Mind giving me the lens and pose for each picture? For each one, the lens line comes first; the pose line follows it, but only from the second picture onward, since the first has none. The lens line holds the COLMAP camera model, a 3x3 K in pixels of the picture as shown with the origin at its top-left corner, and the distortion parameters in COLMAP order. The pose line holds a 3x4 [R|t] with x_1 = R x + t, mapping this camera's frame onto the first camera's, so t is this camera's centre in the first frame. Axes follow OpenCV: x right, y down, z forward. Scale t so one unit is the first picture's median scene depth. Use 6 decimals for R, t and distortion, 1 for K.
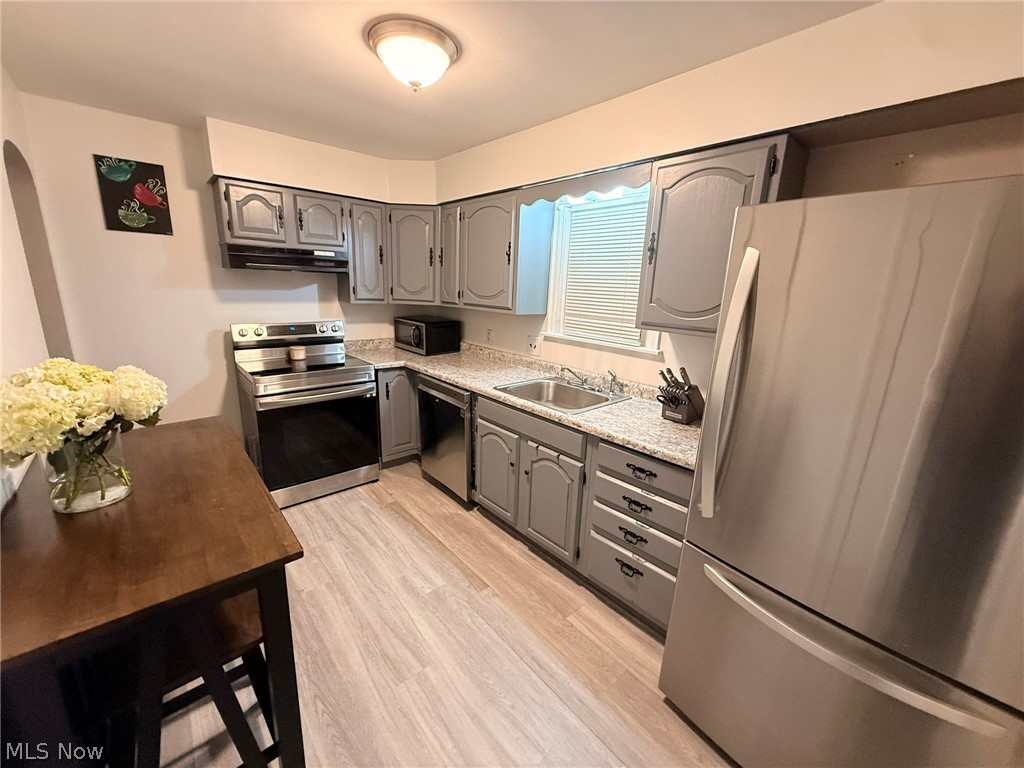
lens RADIAL K [[408.9, 0, 511.2], [0, 408.9, 381.6], [0, 0, 1]] dist [0.000689, 0.000003]
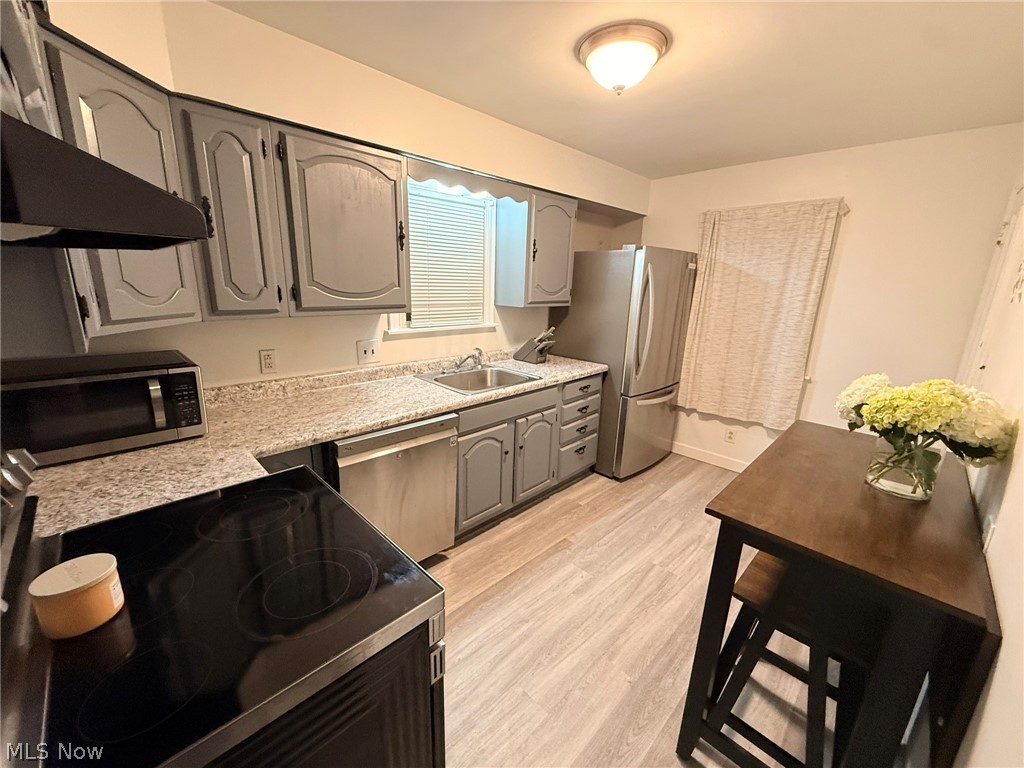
lens RADIAL K [[408.9, 0, 511.2], [0, 408.9, 381.6], [0, 0, 1]] dist [0.000689, 0.000003]
pose [[-0.059444, -0.279715, 0.958241, -1.014504], [0.203796, 0.936320, 0.285958, -0.279517], [-0.977207, 0.212284, 0.001346, 1.025236]]
